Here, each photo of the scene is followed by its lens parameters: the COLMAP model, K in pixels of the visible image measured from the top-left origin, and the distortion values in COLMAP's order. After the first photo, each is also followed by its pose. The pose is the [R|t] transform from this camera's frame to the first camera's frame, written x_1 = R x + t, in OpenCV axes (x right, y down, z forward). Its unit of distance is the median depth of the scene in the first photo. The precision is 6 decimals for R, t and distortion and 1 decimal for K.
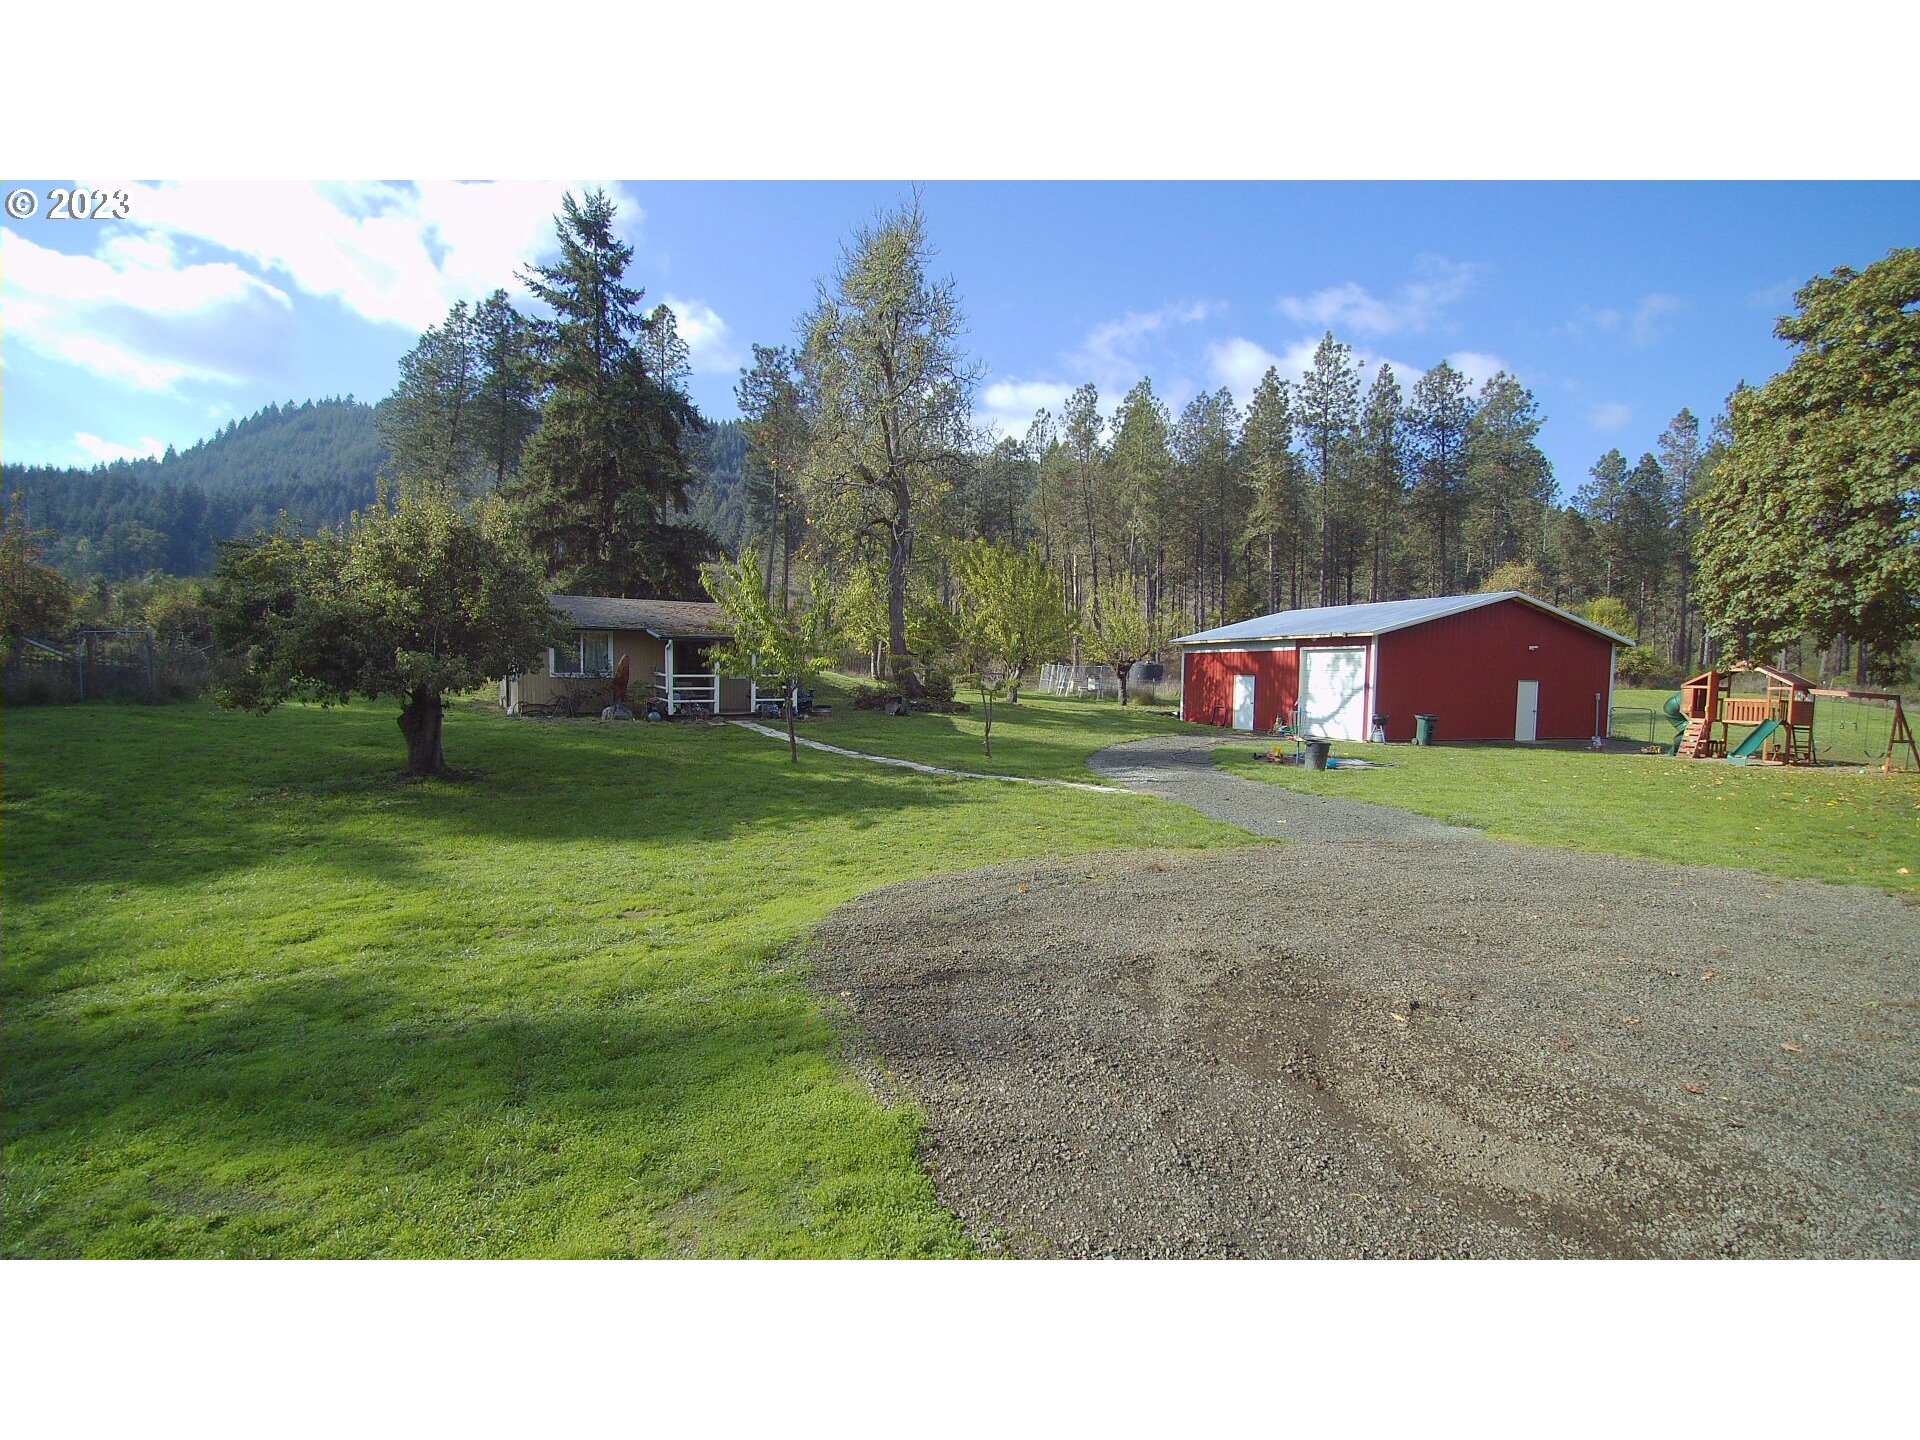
lens RADIAL K [[906.0, 0, 965.0], [0, 906.0, 742.7], [0, 0, 1]] dist [-0.047138, -0.007448]
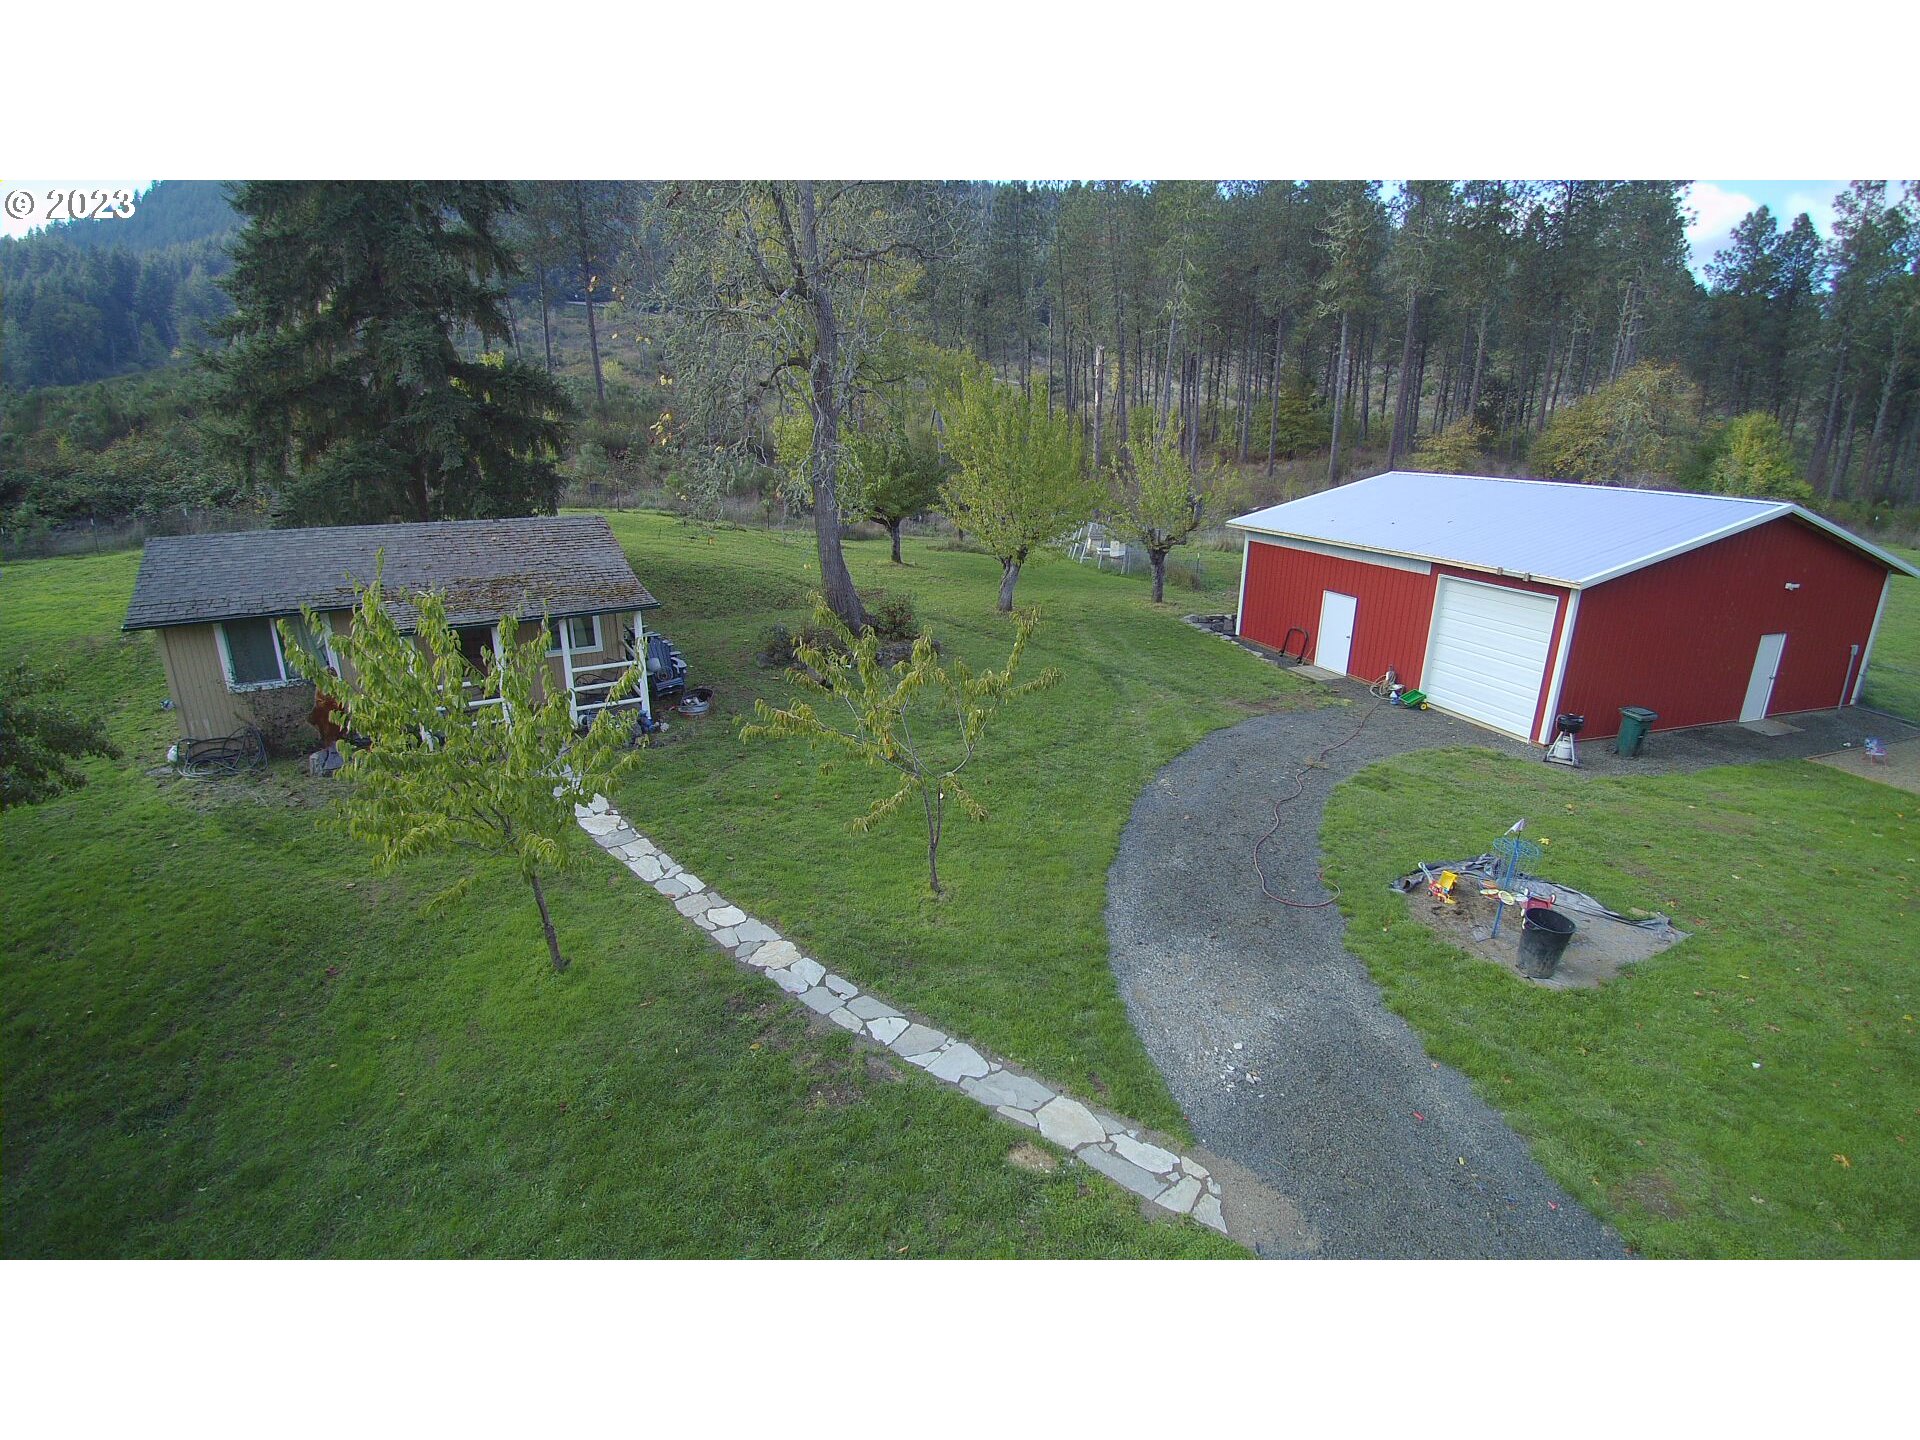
lens RADIAL K [[906.0, 0, 967.9], [0, 906.0, 738.0], [0, 0, 1]] dist [-0.047138, -0.007448]
pose [[0.999931, 0.000938, -0.011667, 0.068816], [0.001989, 0.968684, 0.248288, -0.280882], [0.011535, -0.248294, 0.968616, 0.626917]]
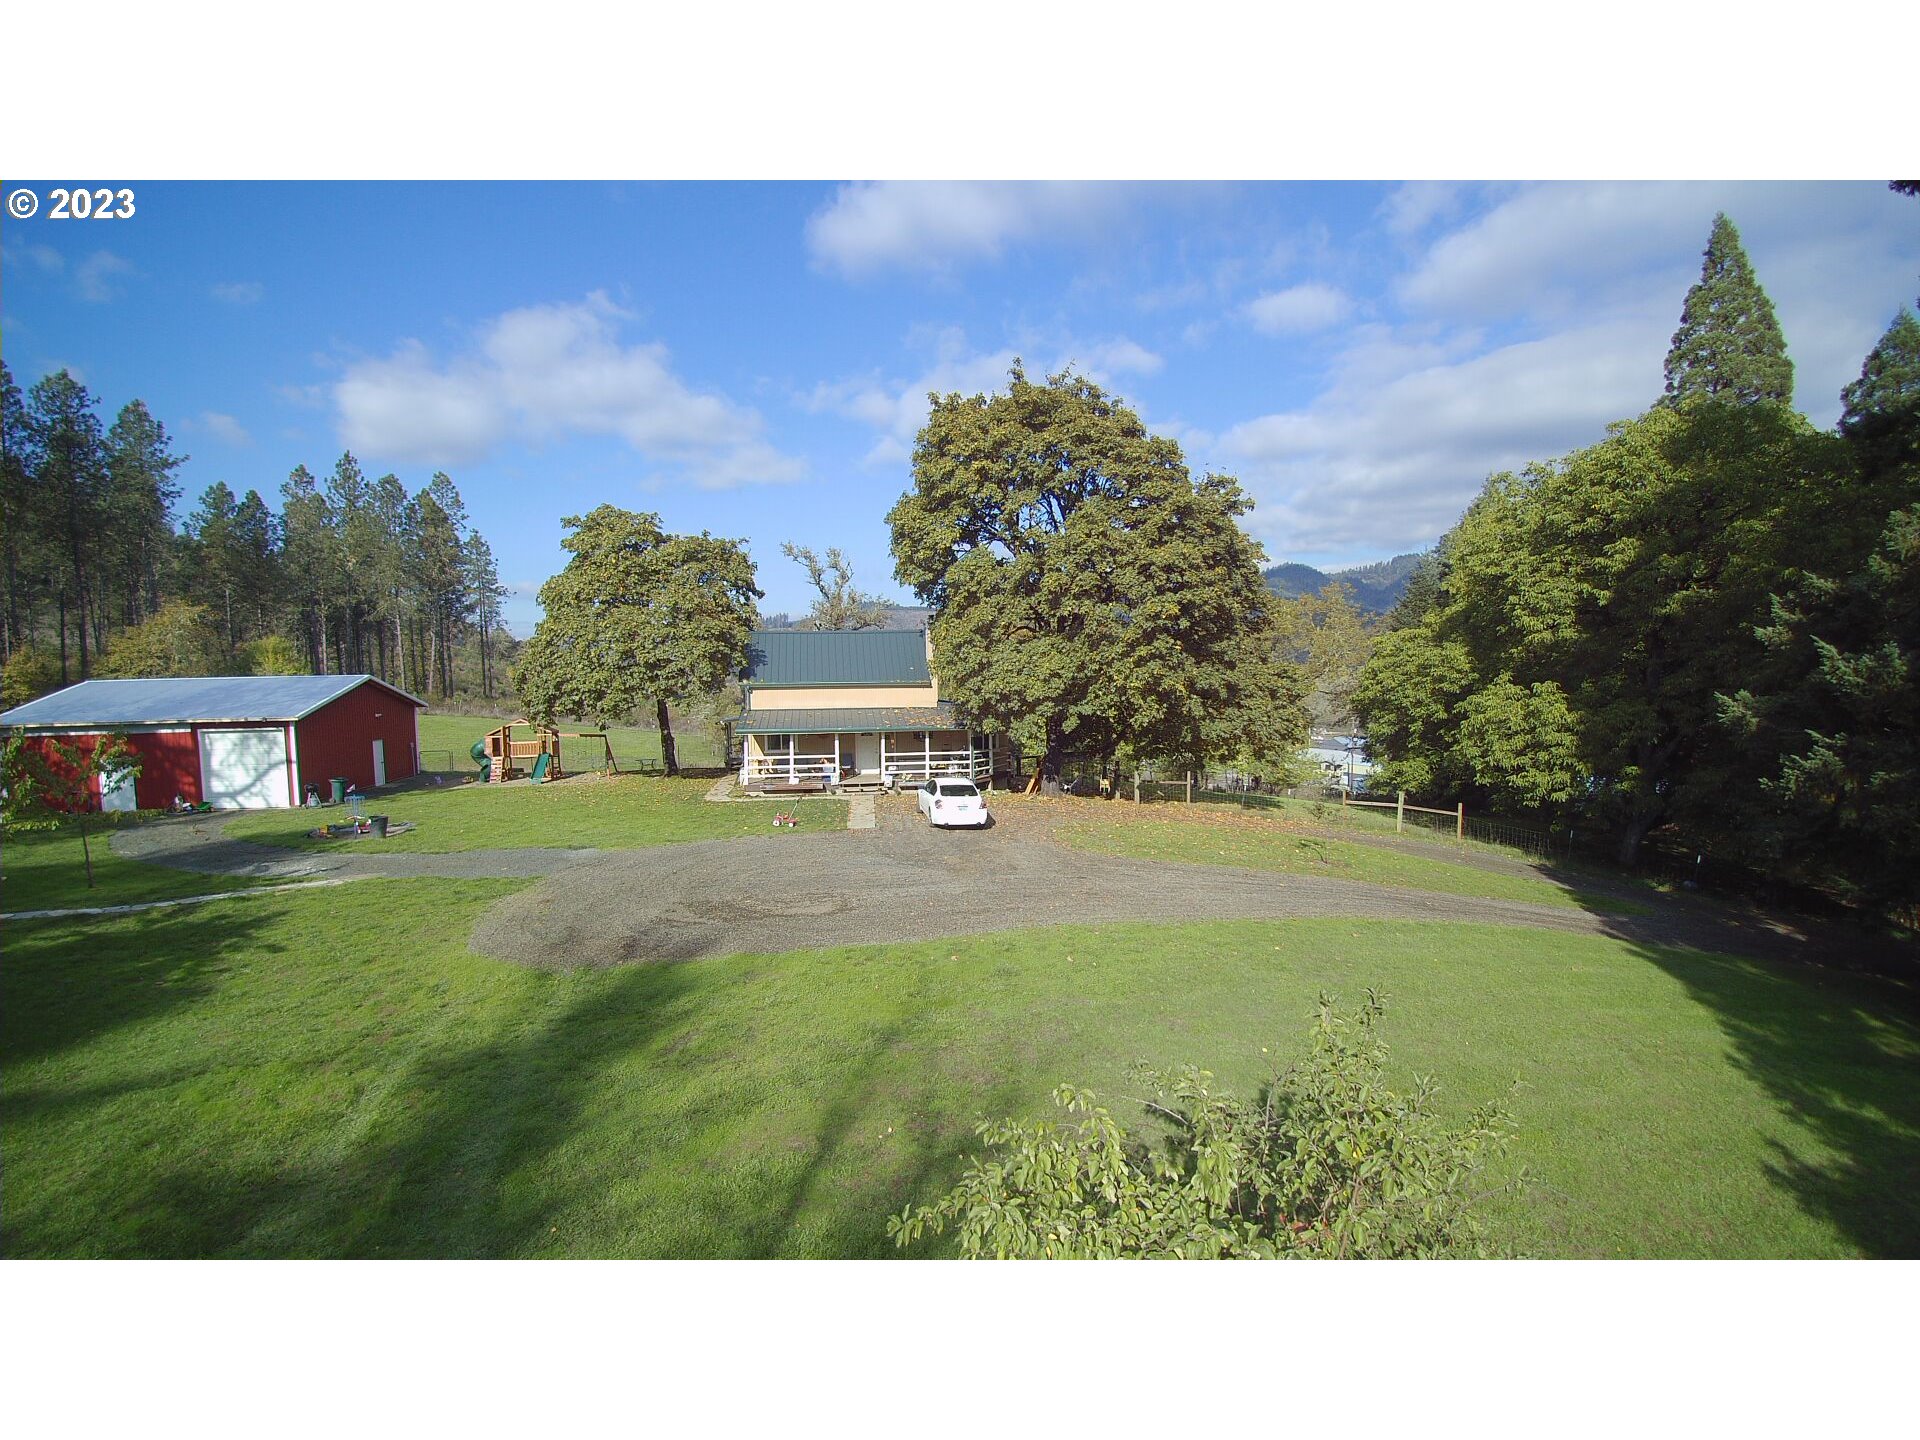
lens RADIAL K [[903.1, 0, 981.3], [0, 903.1, 747.5], [0, 0, 1]] dist [-0.048591, -0.003436]
pose [[0.140007, -0.101704, 0.984913, -0.960716], [0.087582, 0.992084, 0.089994, -0.176657], [-0.986270, 0.073661, 0.147806, -0.143792]]
